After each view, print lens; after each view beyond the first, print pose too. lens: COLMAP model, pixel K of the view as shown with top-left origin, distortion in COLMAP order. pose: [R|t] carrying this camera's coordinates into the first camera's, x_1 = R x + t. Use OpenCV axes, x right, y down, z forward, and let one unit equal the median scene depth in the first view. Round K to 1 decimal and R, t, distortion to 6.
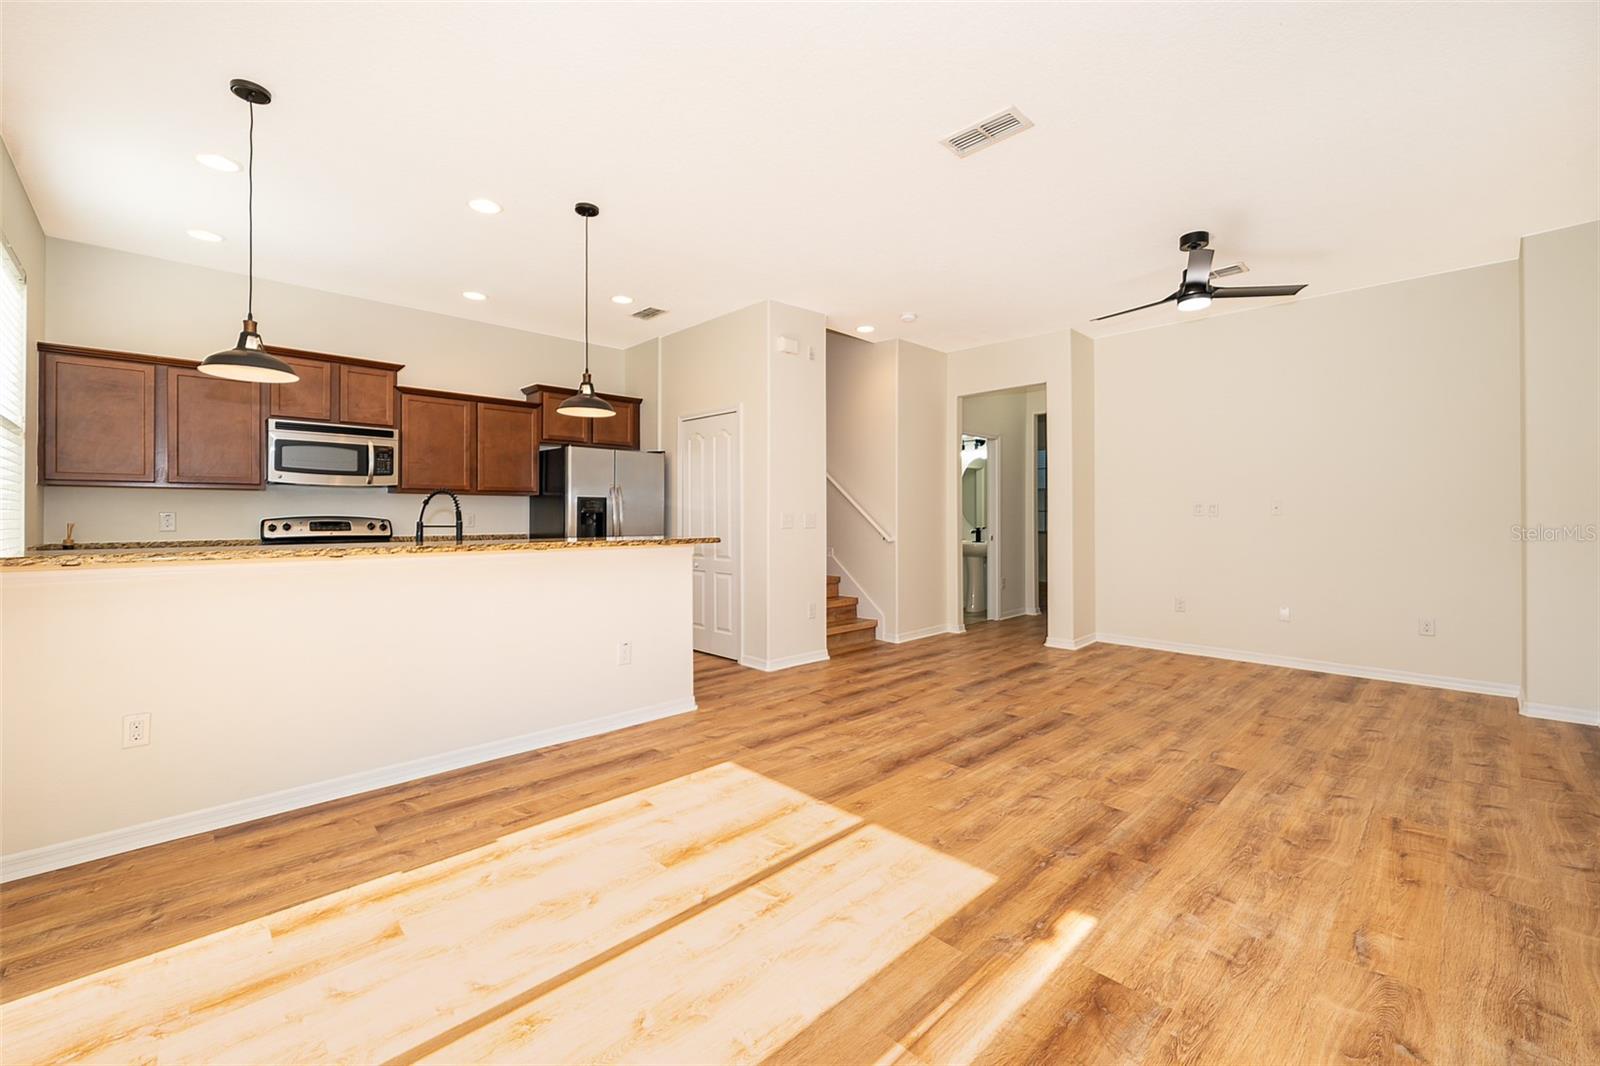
lens RADIAL K [[646.4, 0, 796.6], [0, 646.4, 514.2], [0, 0, 1]] dist [-0.004939, 0.000662]
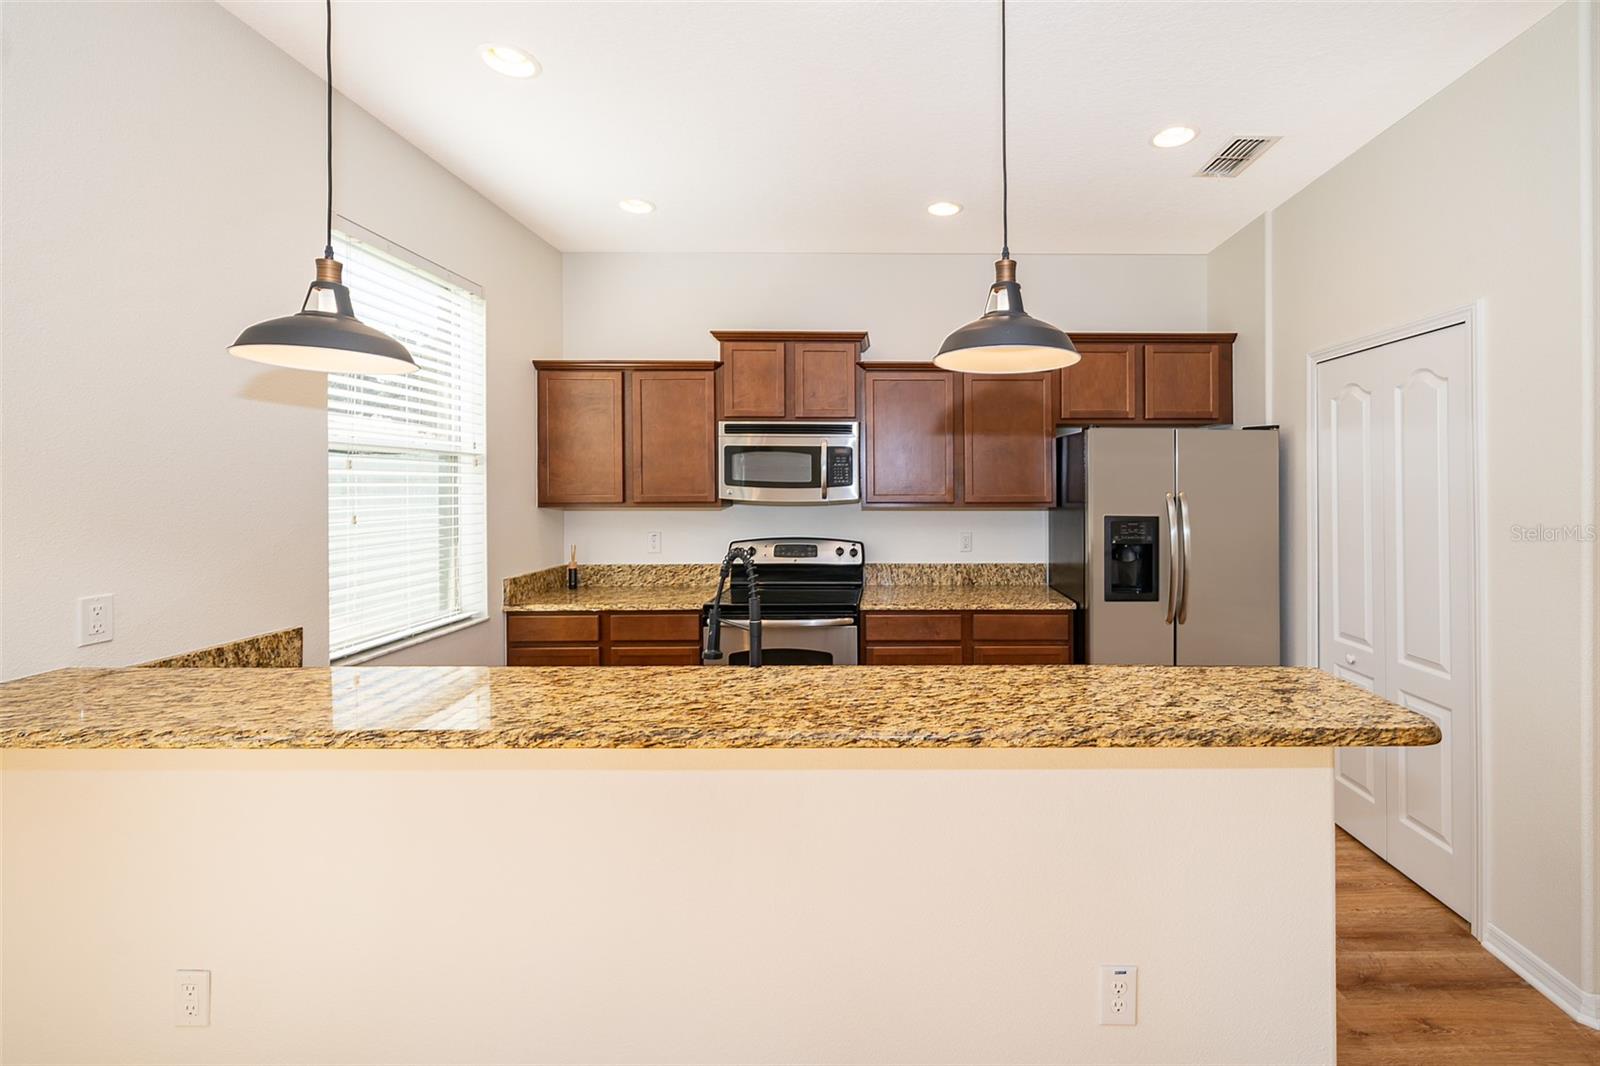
lens RADIAL K [[673.1, 0, 896.8], [0, 673.1, 483.1], [0, 0, 1]] dist [-0.002375, 0.000206]
pose [[0.729460, -0.003014, -0.684017, -0.092167], [0.001597, 0.999995, -0.002704, -0.079412], [0.684021, 0.000880, 0.729461, 0.627176]]
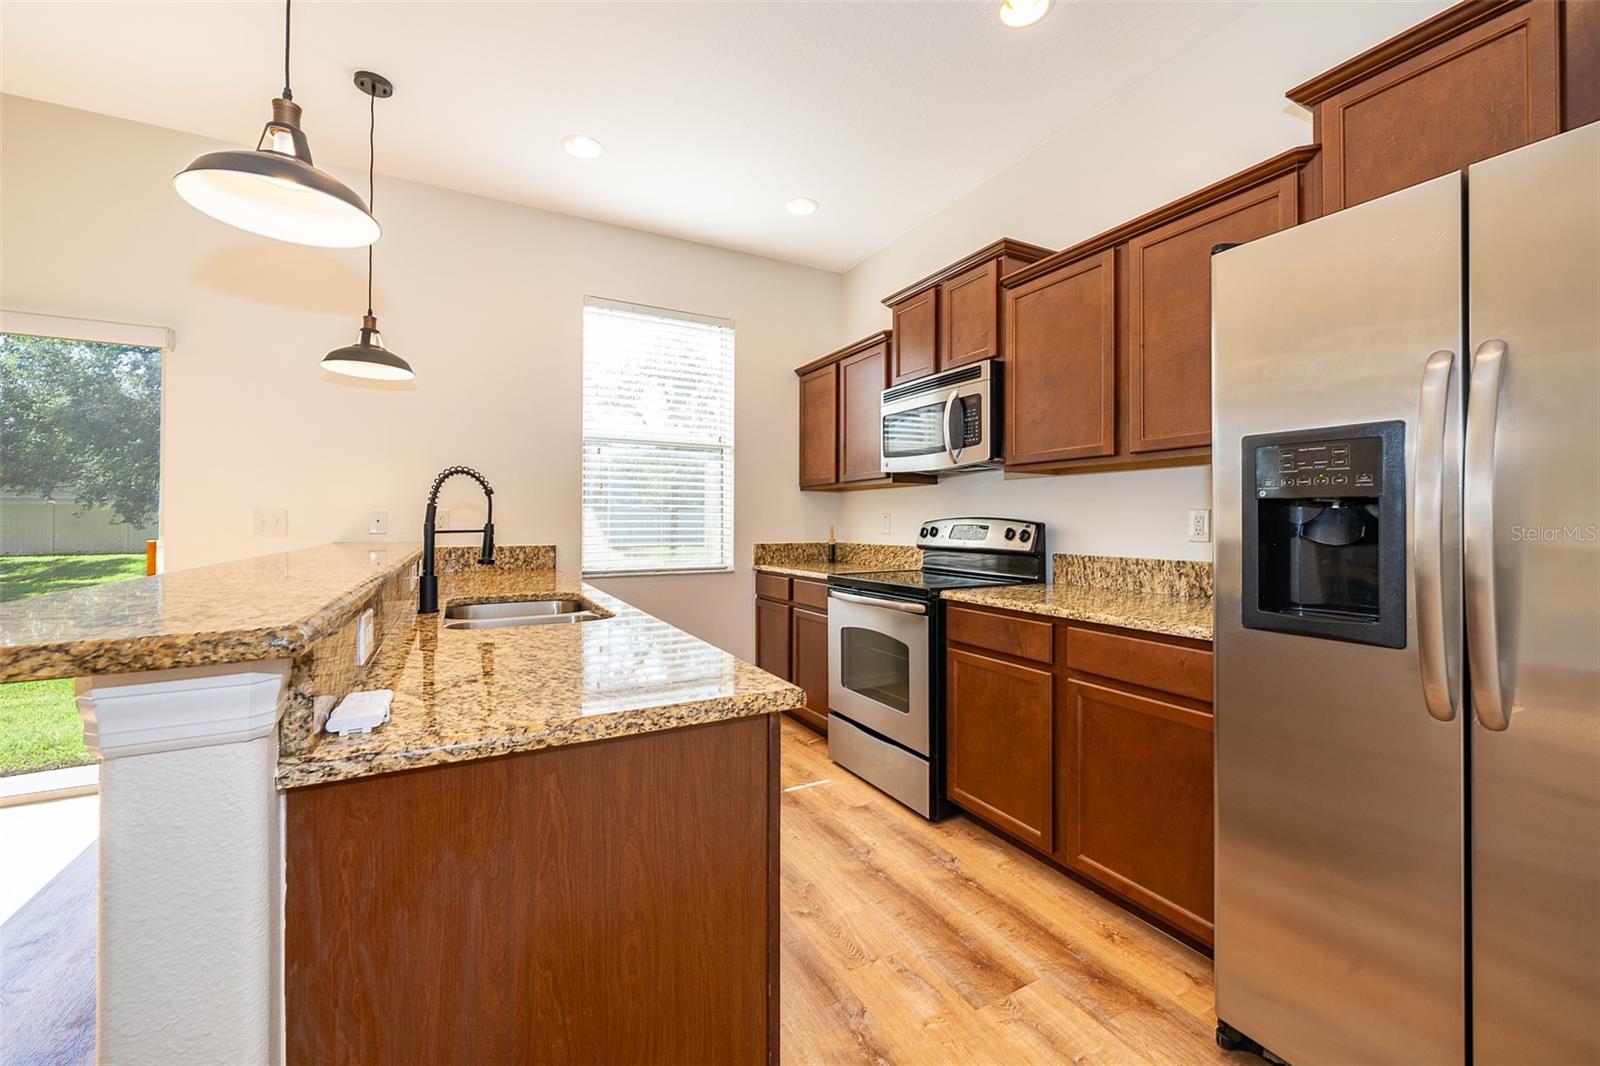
lens RADIAL K [[646.4, 0, 800.2], [0, 646.4, 519.4], [0, 0, 1]] dist [-0.004939, 0.000662]
pose [[-0.281092, -0.004767, -0.959669, -0.056800], [0.002152, 0.999982, -0.005597, 0.011089], [0.959678, -0.003639, -0.281077, 1.313344]]
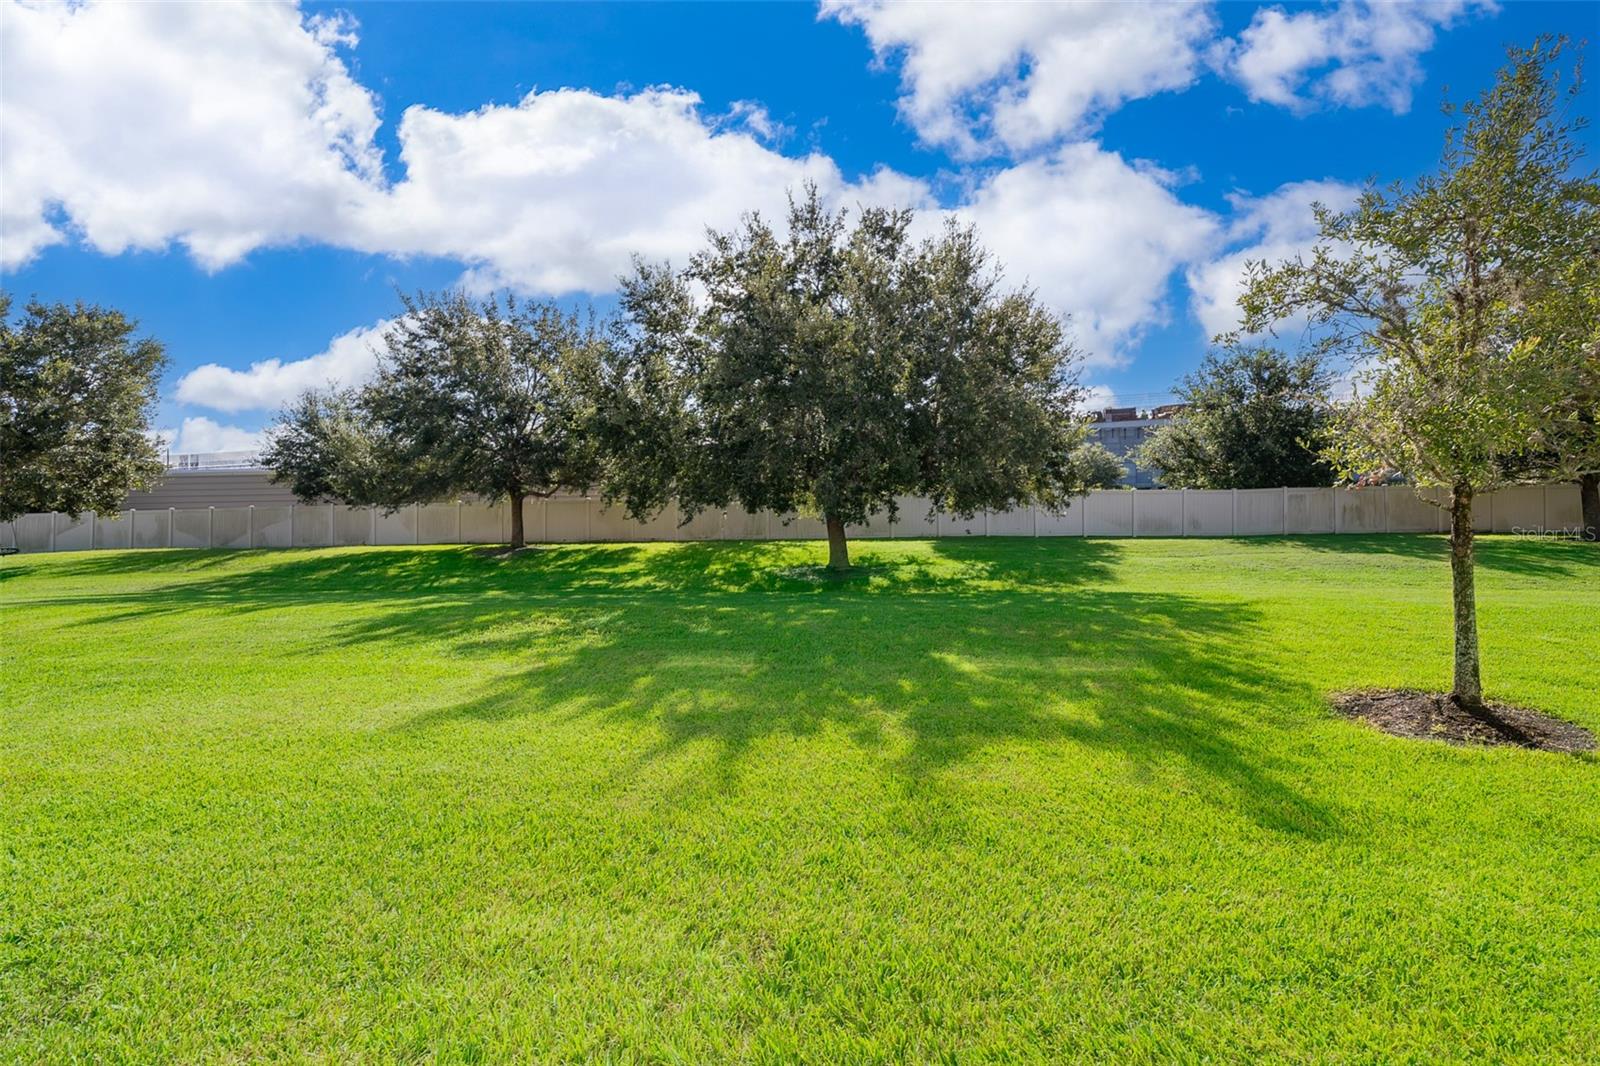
lens RADIAL K [[673.1, 0, 794.0], [0, 673.1, 497.7], [0, 0, 1]] dist [-0.002375, 0.000206]
pose [[-0.753727, 0.004195, -0.657174, -0.579608], [0.018714, 0.999711, -0.015083, -0.048980], [0.656921, -0.023667, -0.753588, 0.234206]]
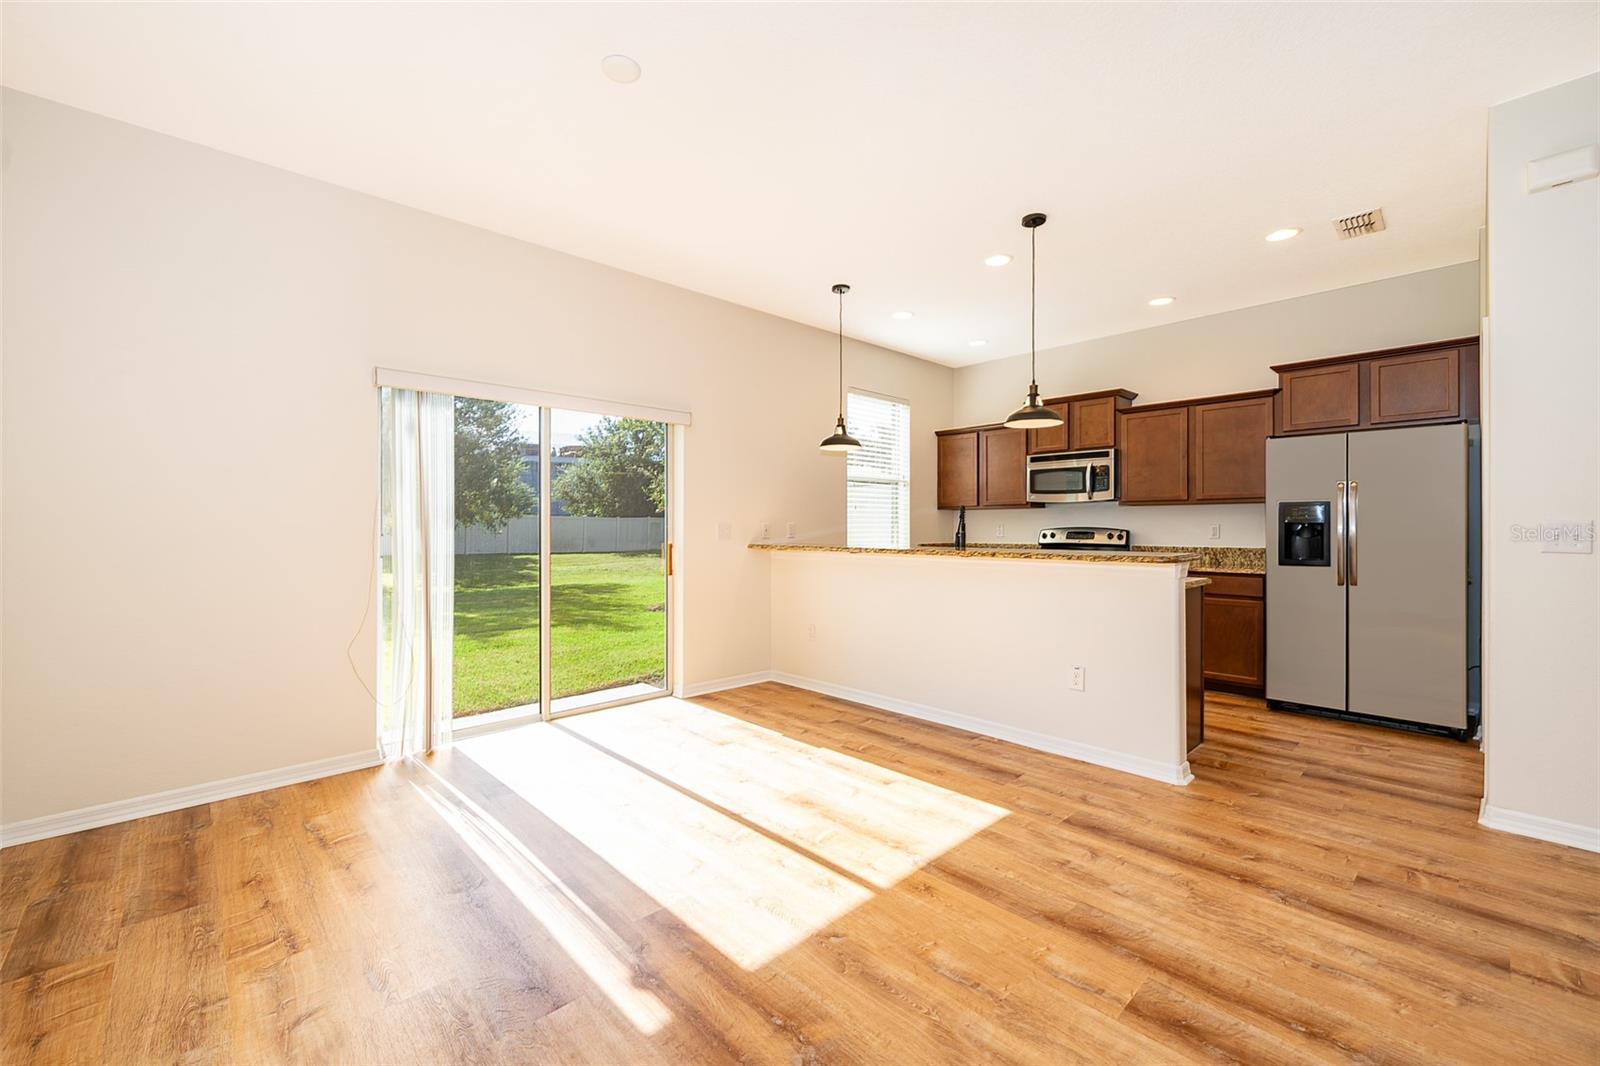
lens RADIAL K [[646.4, 0, 799.7], [0, 646.4, 530.5], [0, 0, 1]] dist [-0.004939, 0.000662]
pose [[-0.003985, 0.005184, -0.999979, 0.644717], [0.005532, 0.999971, 0.005162, 0.000141], [0.999977, -0.005511, -0.004014, 0.610837]]
